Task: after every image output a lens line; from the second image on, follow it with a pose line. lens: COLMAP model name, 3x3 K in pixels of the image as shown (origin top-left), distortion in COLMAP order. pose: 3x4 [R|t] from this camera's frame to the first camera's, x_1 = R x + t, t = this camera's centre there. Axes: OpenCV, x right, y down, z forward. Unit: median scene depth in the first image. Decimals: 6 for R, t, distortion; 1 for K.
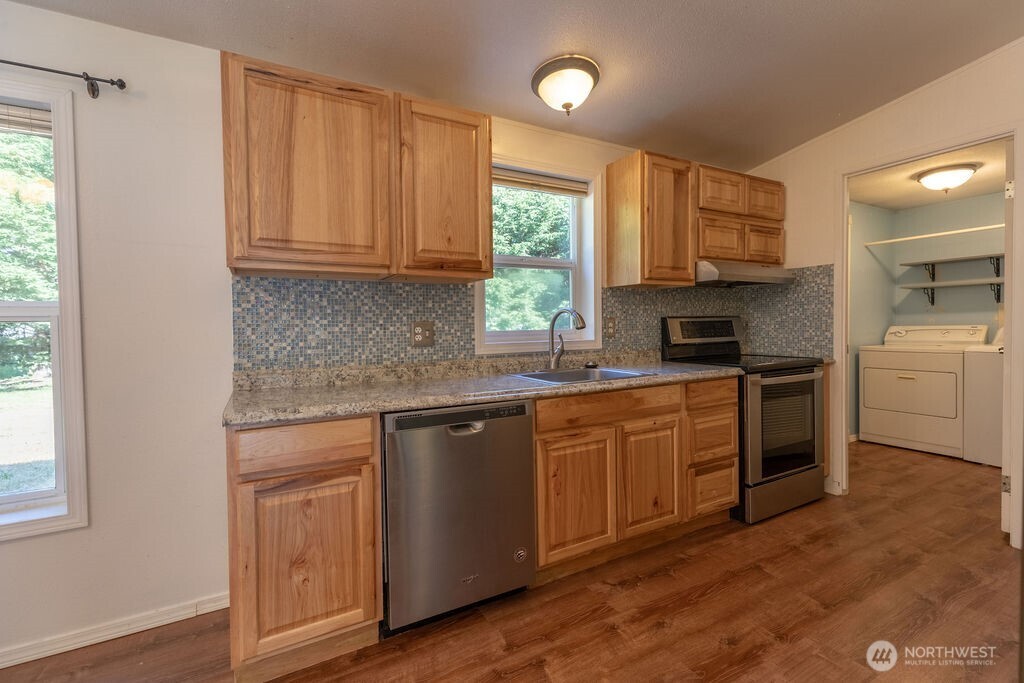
lens RADIAL K [[455.4, 0, 516.7], [0, 455.4, 336.5], [0, 0, 1]] dist [0.002227, 0.000201]
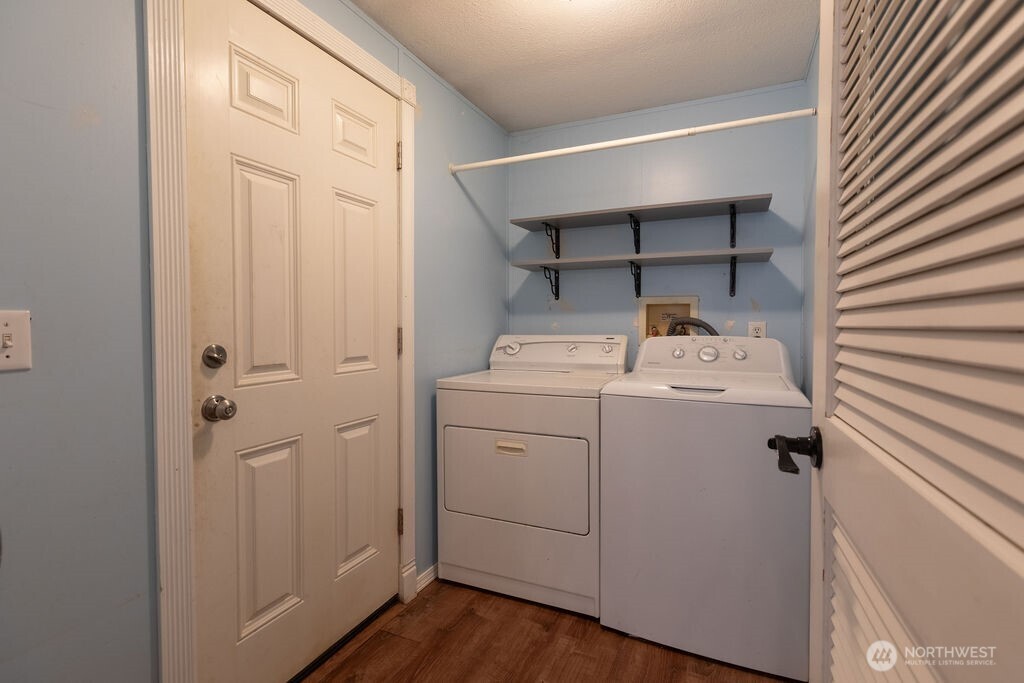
lens RADIAL K [[465.6, 0, 517.2], [0, 465.6, 335.7], [0, 0, 1]] dist [0.001577, -0.000032]
pose [[0.811521, 0.000772, 0.584323, 1.045113], [0.001264, 0.999994, -0.003076, -0.041627], [-0.584322, 0.003235, 0.811516, 1.094150]]
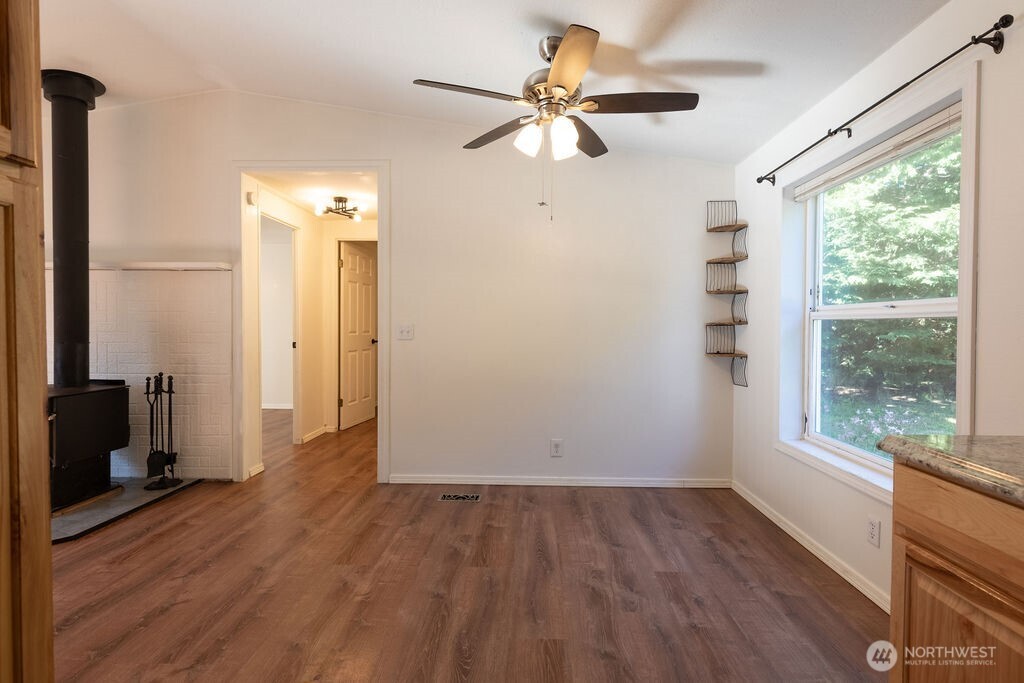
lens RADIAL K [[475.2, 0, 516.2], [0, 475.2, 335.4], [0, 0, 1]] dist [-0.000222, -0.000234]
pose [[-0.513423, 0.029050, -0.857644, 0.227654], [-0.017041, 0.998885, 0.044035, -0.015947], [0.857966, 0.037224, -0.512355, 0.524549]]
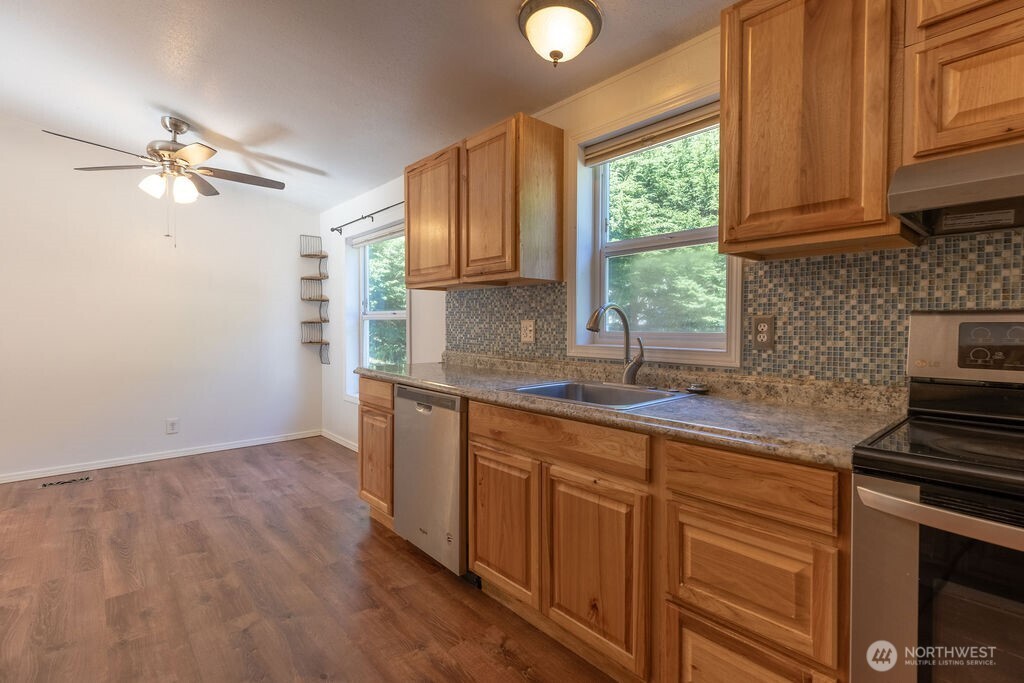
lens RADIAL K [[473.0, 0, 519.7], [0, 473.0, 336.4], [0, 0, 1]] dist [0.001541, -0.000307]
pose [[0.227957, 0.039426, -0.972873, 0.910075], [-0.030352, 0.998982, 0.033372, -0.032223], [0.973198, 0.021921, 0.228922, 0.735802]]
